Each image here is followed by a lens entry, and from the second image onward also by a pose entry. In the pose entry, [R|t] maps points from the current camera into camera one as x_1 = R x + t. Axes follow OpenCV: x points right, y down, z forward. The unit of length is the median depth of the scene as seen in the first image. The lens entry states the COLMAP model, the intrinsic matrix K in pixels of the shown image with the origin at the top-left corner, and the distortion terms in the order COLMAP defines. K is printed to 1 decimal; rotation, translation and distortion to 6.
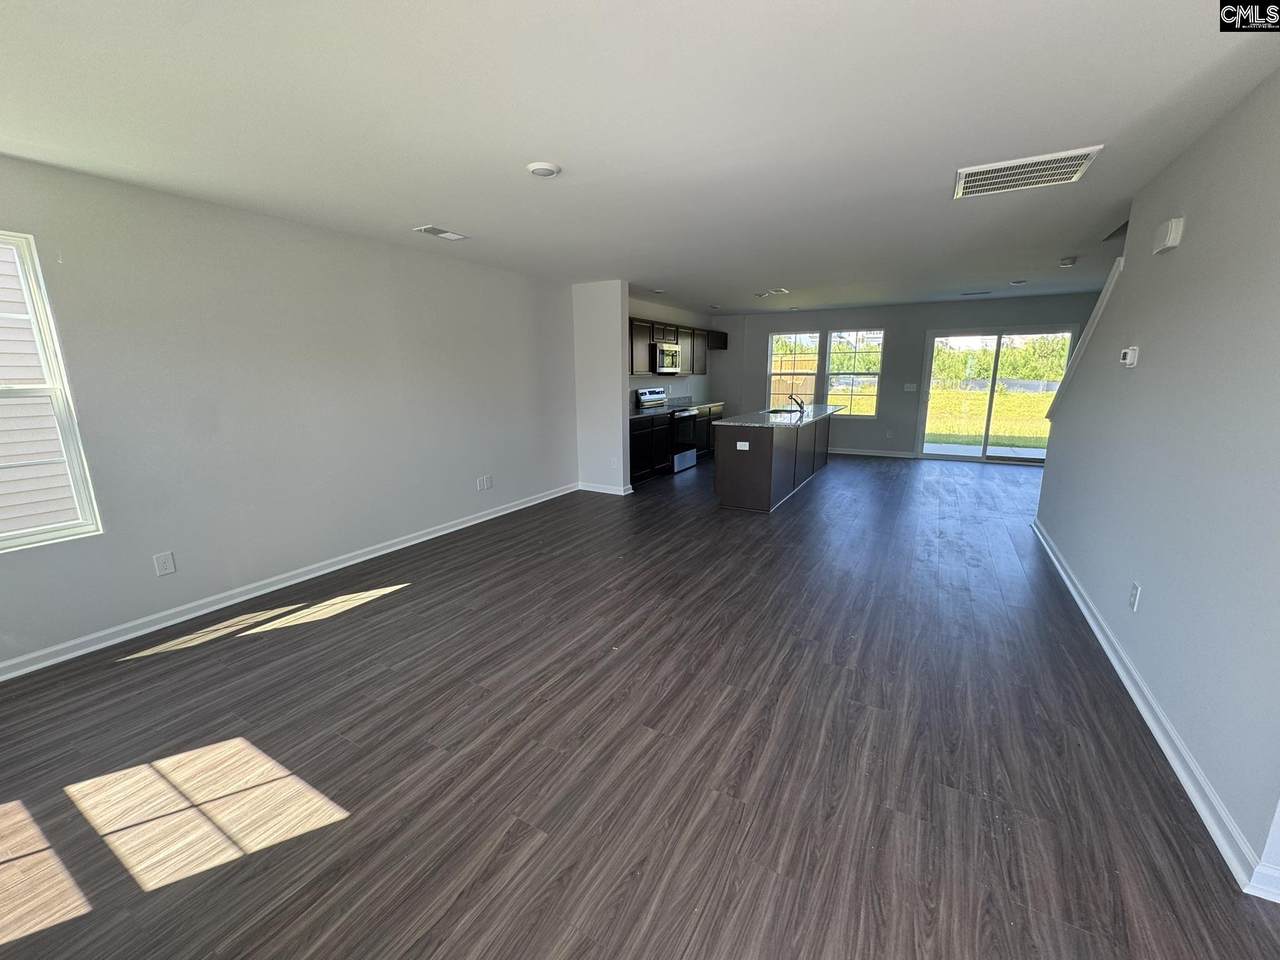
lens RADIAL K [[511.0, 0, 640.0], [0, 511.0, 480.0], [0, 0, 1]] dist [-0.002075, -0.000129]
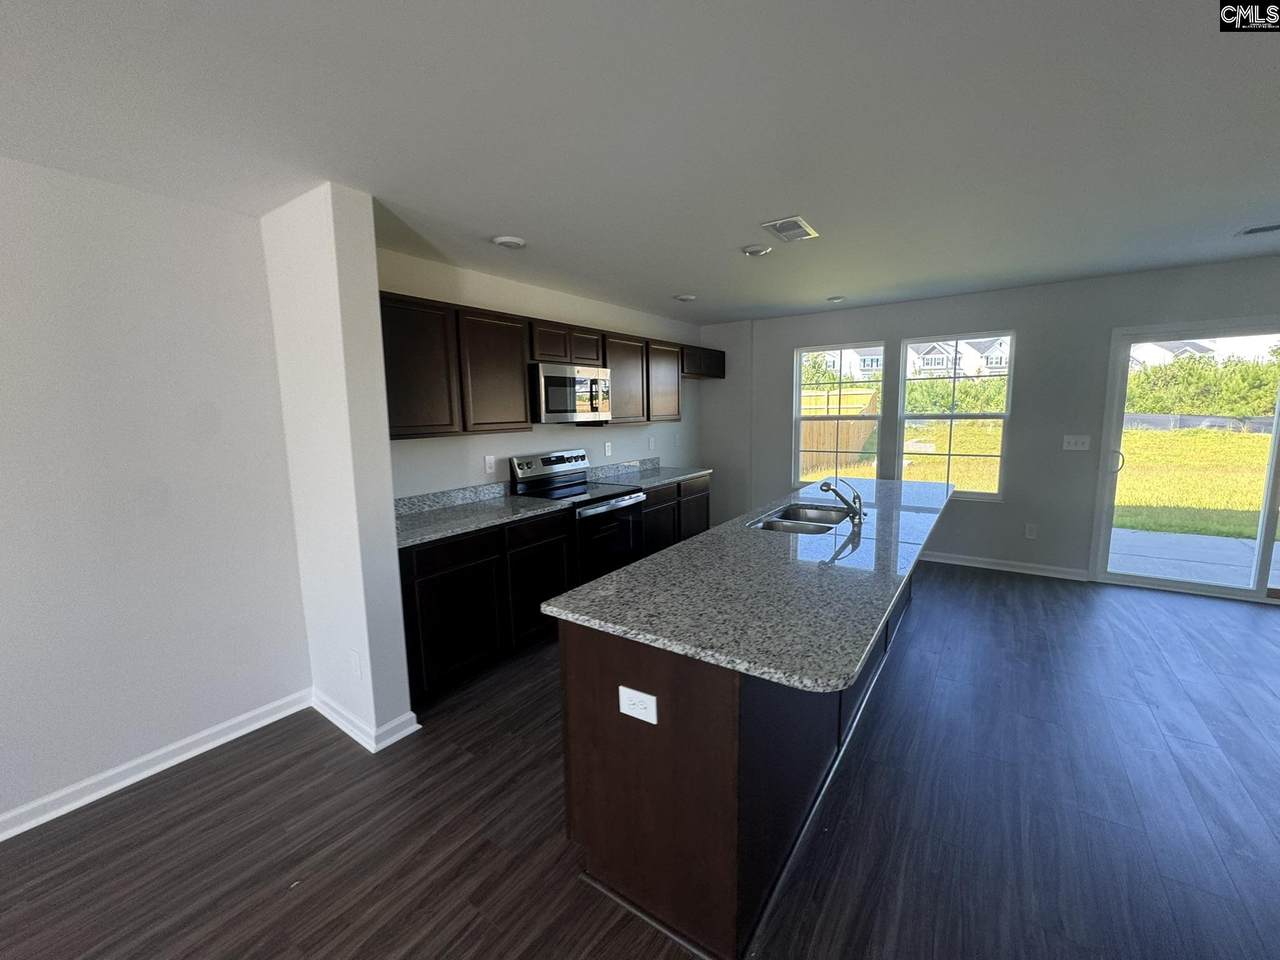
lens RADIAL K [[511.0, 0, 640.0], [0, 511.0, 480.0], [0, 0, 1]] dist [-0.002075, -0.000129]
pose [[0.995688, -0.001775, -0.092743, 0.155104], [-0.004773, 0.997512, -0.070335, -0.113613], [0.092637, 0.070474, 0.993203, 0.489345]]
